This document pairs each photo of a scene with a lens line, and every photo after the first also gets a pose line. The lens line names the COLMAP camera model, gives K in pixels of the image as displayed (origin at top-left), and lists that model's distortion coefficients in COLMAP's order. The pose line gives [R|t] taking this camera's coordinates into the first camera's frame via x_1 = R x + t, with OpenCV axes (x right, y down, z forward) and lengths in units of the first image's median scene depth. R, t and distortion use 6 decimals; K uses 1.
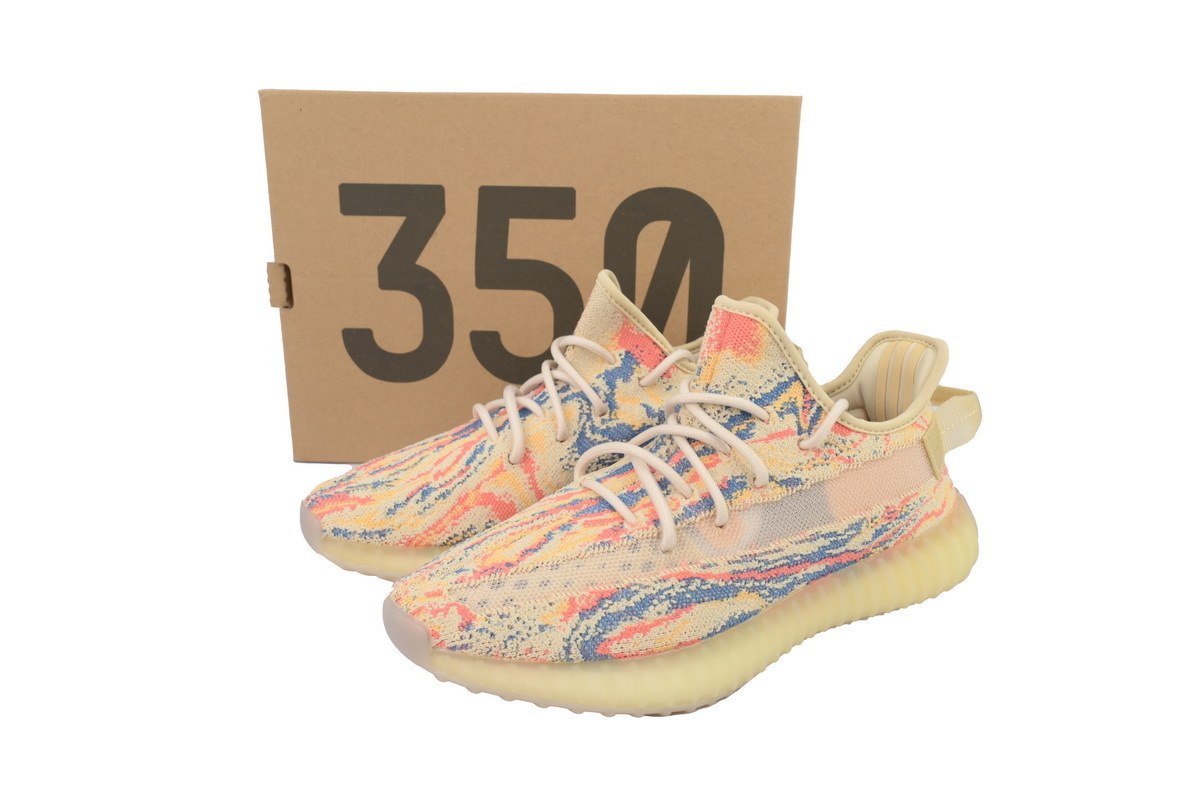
lens RADIAL K [[956.6, 0, 600.0], [0, 956.6, 400.0], [0, 0, 1]] dist [0.006213, -0.000150]
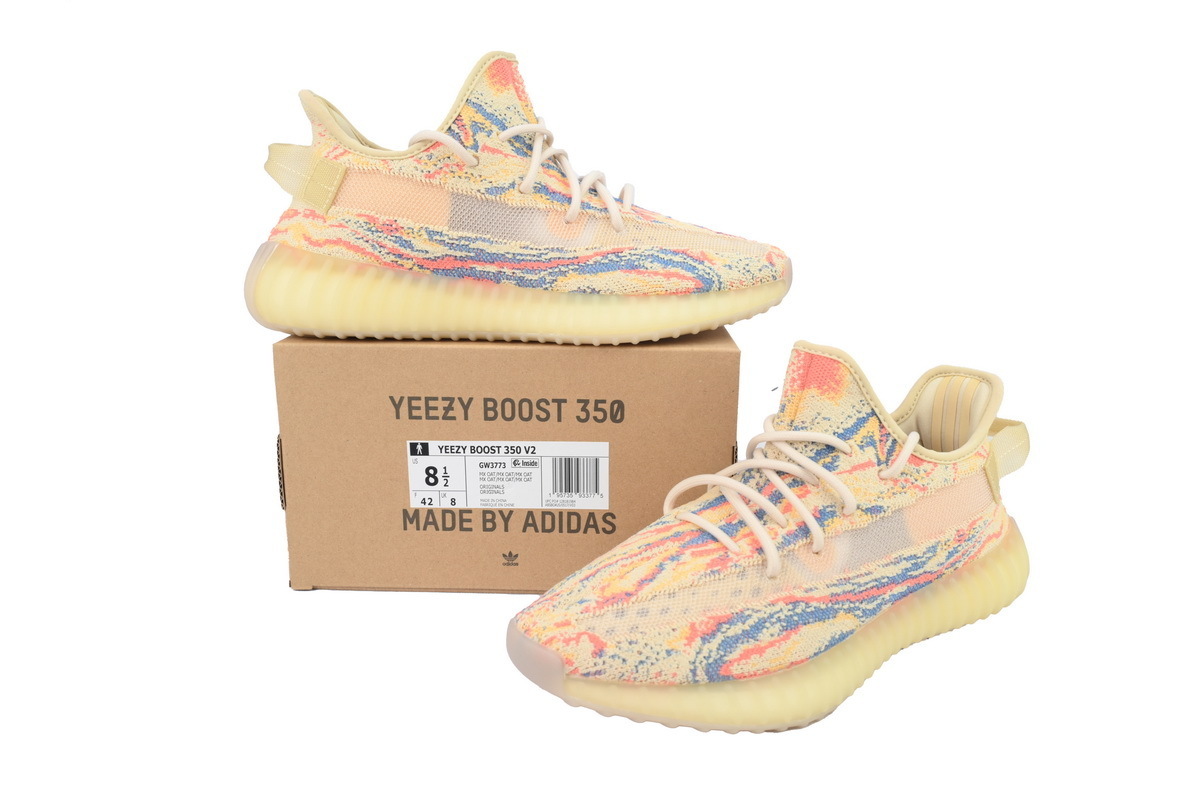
lens RADIAL K [[956.6, 0, 600.0], [0, 956.6, 400.0], [0, 0, 1]] dist [0.006213, -0.000150]
pose [[0.998063, -0.019565, 0.059062, -0.173447], [0.021415, 0.999294, -0.030856, -0.011721], [-0.058416, 0.032061, 0.997777, -0.066562]]
